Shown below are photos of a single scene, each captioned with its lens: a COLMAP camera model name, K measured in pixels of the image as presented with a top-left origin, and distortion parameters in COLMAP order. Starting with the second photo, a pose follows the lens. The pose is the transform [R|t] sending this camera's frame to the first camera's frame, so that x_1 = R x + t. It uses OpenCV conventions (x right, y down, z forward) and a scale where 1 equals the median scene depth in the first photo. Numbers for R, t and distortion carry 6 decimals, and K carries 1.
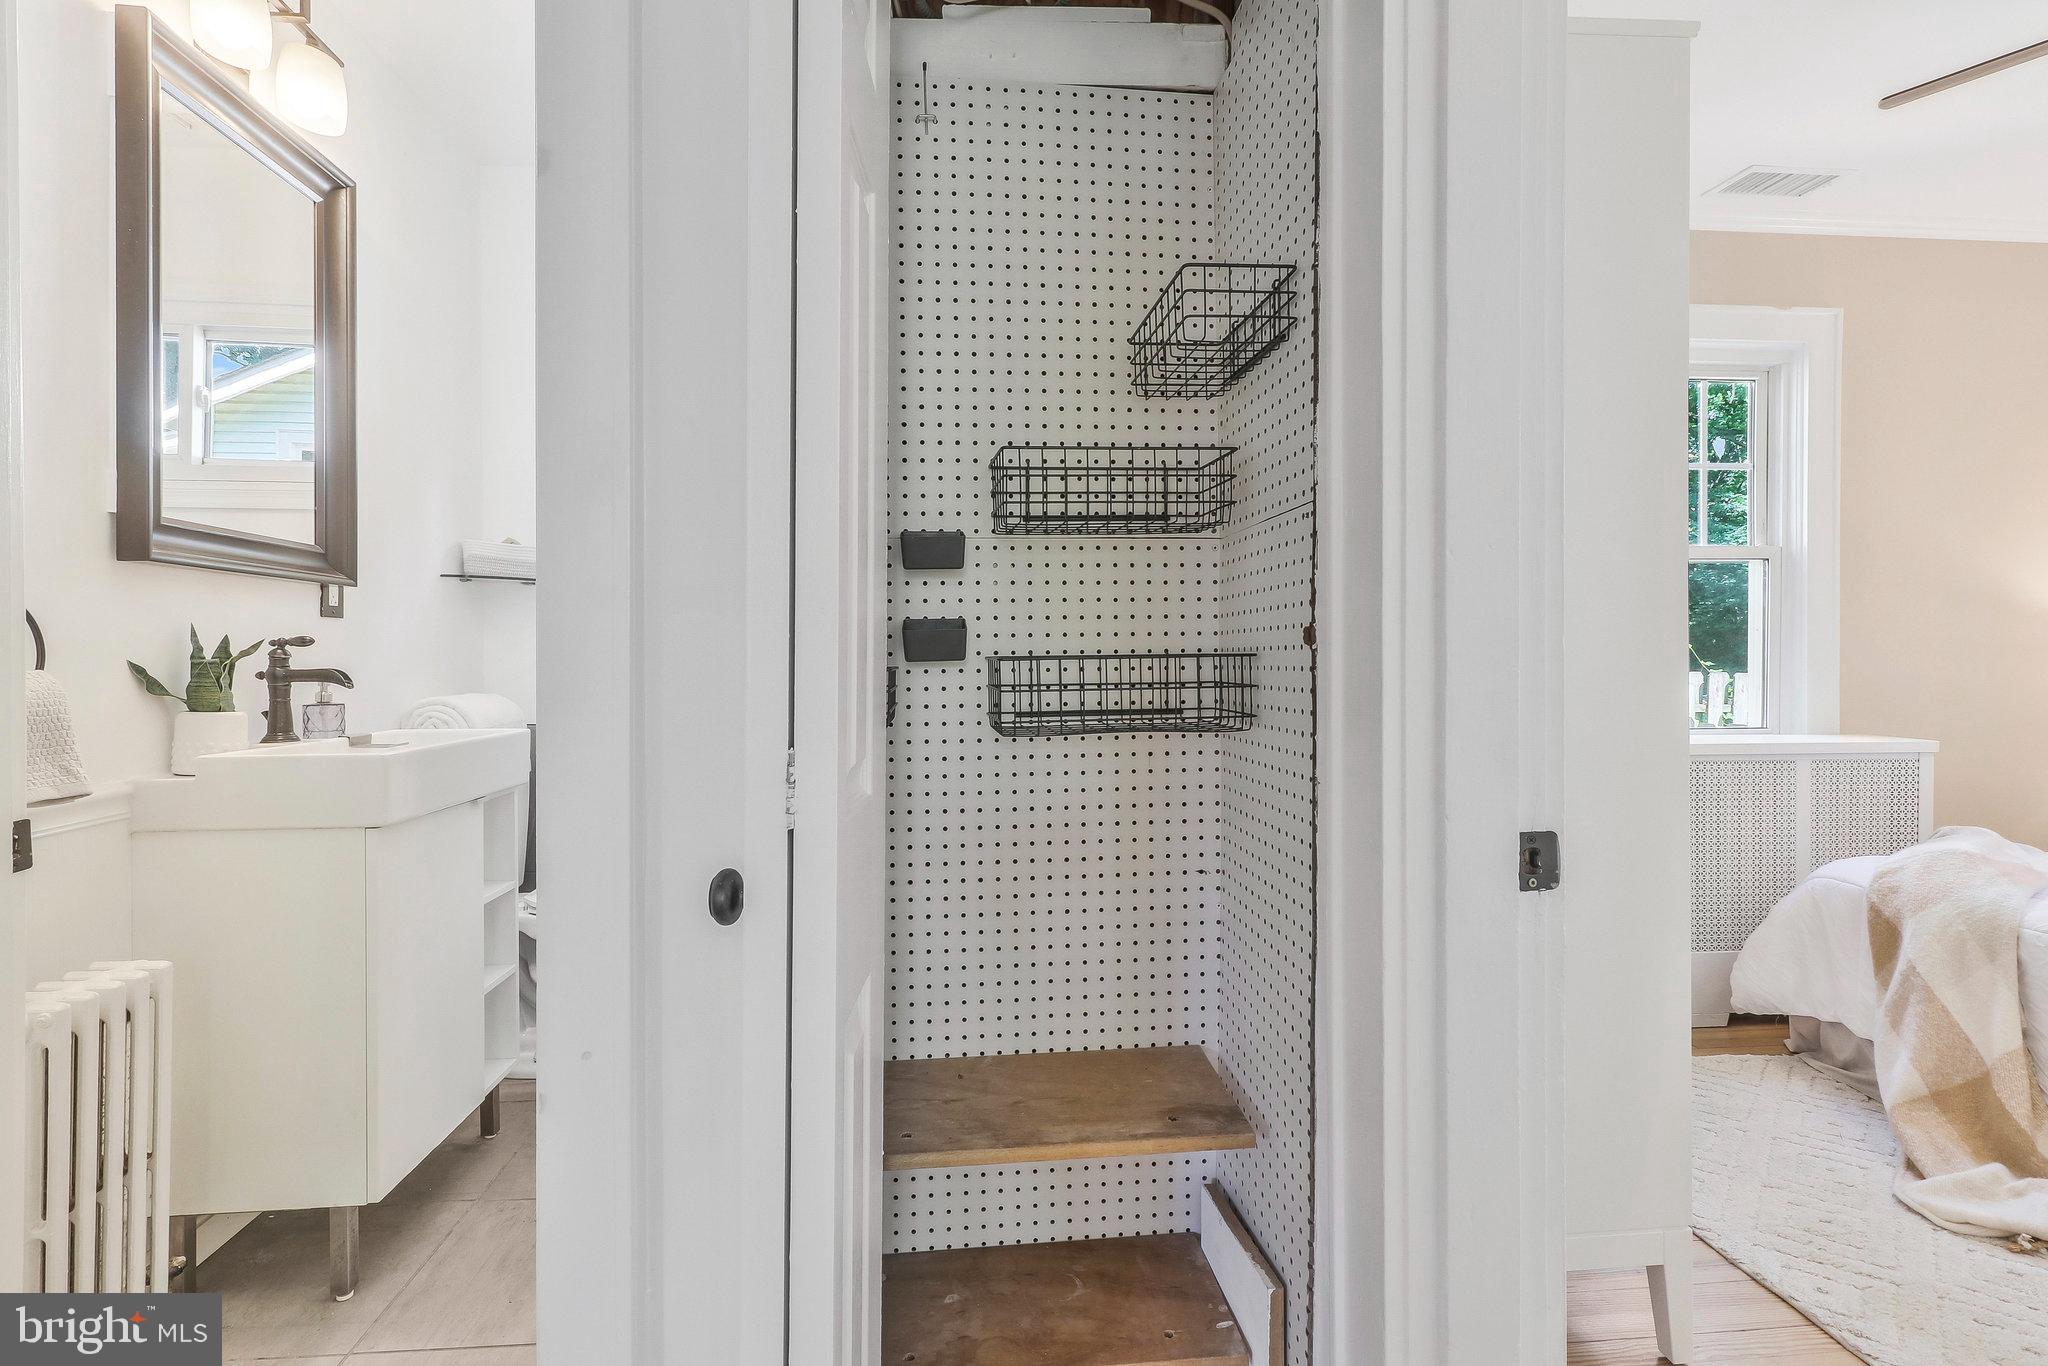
lens RADIAL K [[984.7, 0, 1020.2], [0, 984.7, 661.2], [0, 0, 1]] dist [0.002000, 0.000481]
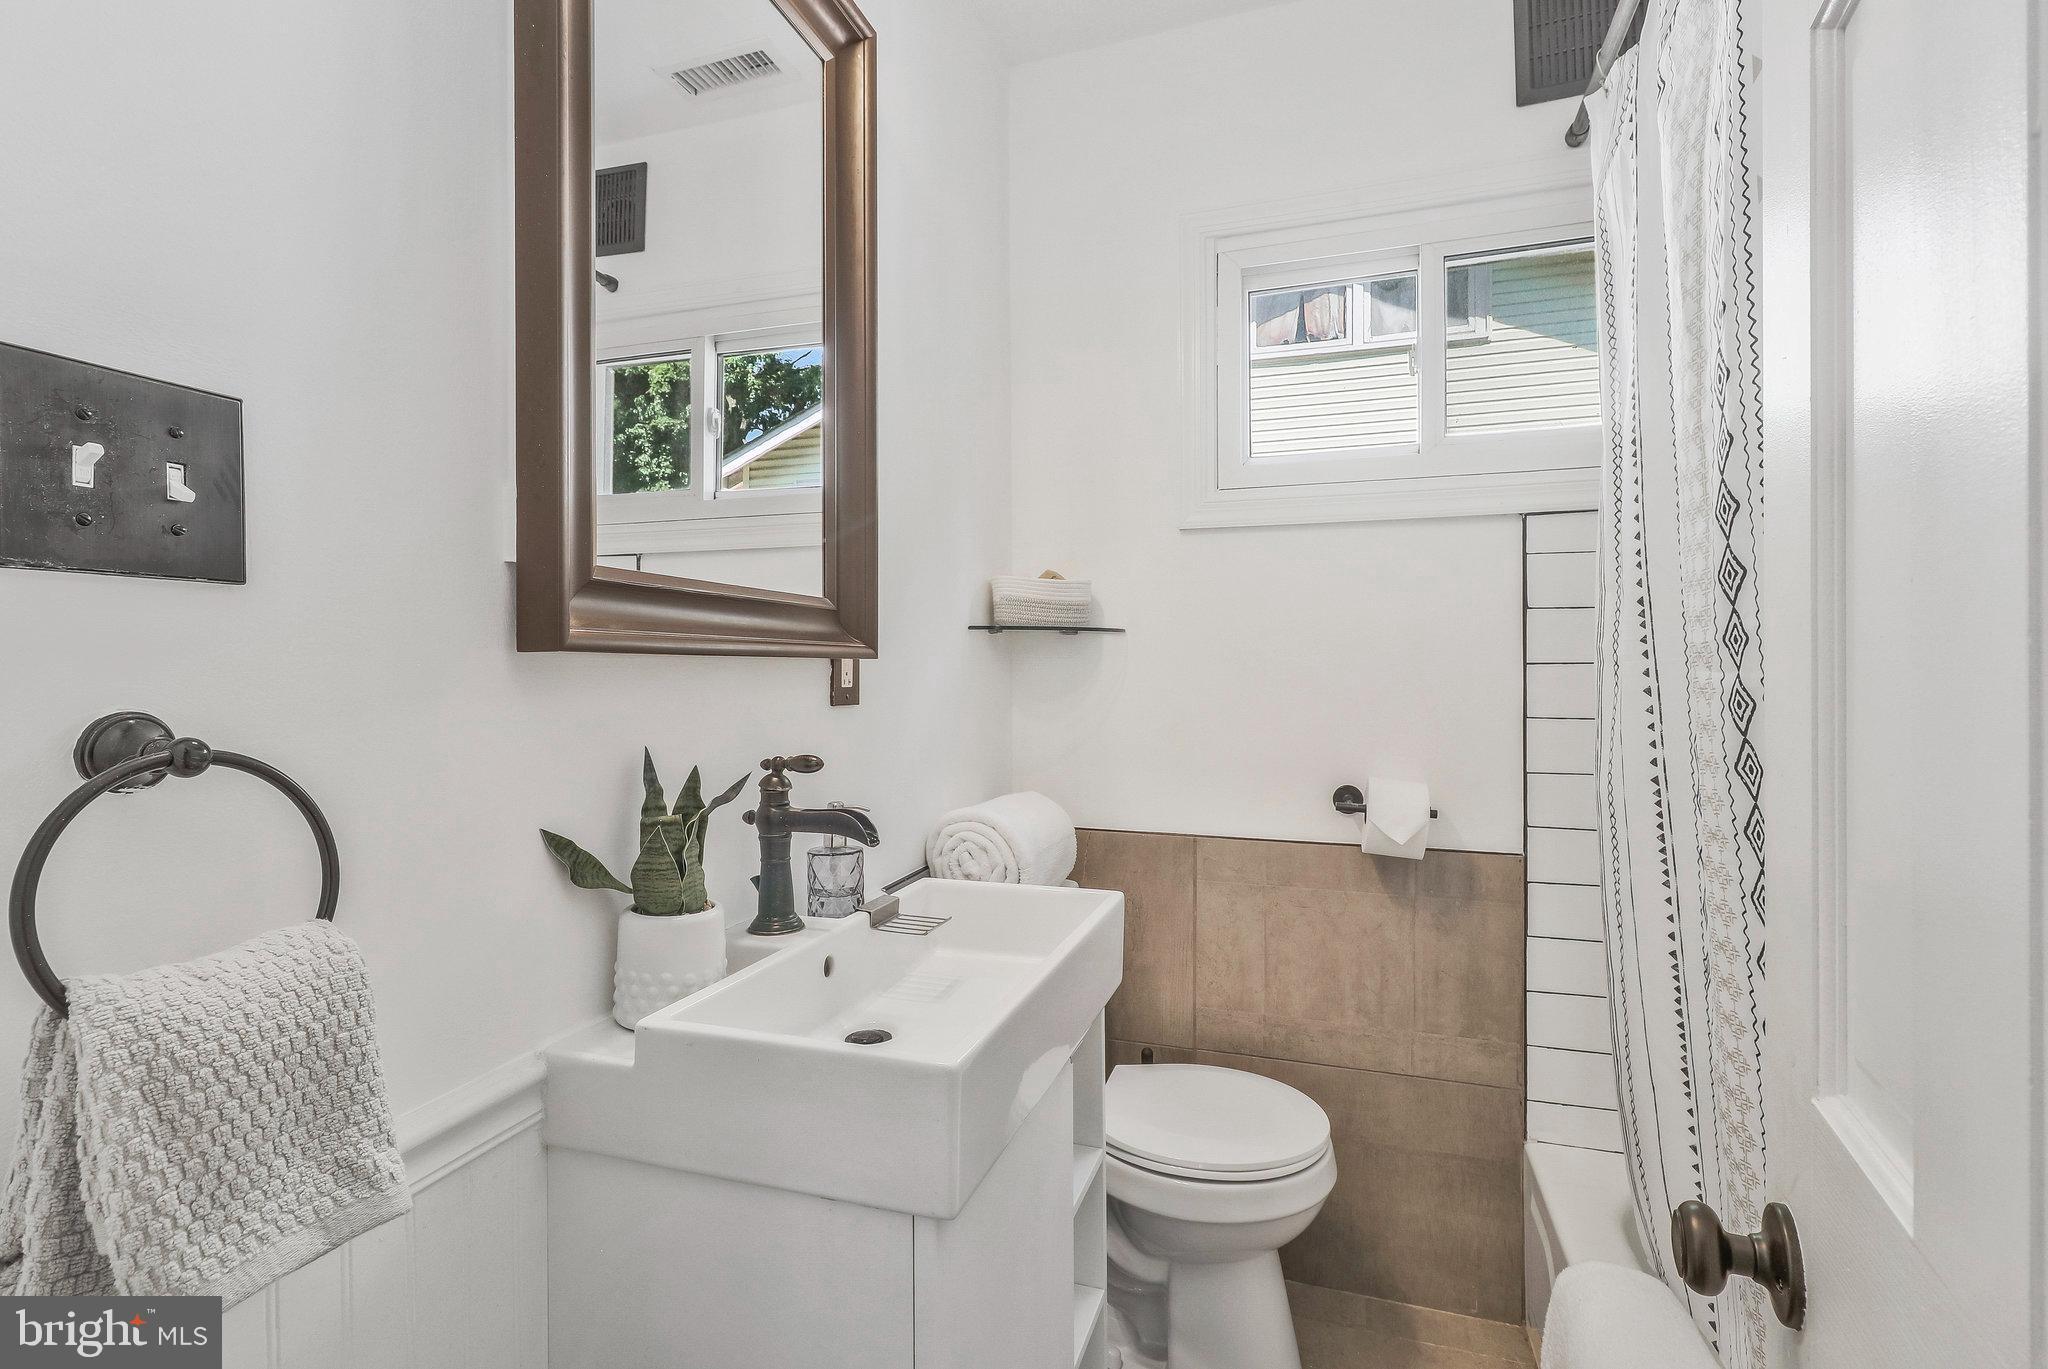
lens RADIAL K [[984.7, 0, 1024.9], [0, 984.7, 679.2], [0, 0, 1]] dist [0.002000, 0.000481]
pose [[0.913924, 0.001423, -0.405884, -0.367684], [-0.000927, 0.999999, 0.001421, -0.072228], [0.405885, -0.000922, 0.913924, 0.512113]]
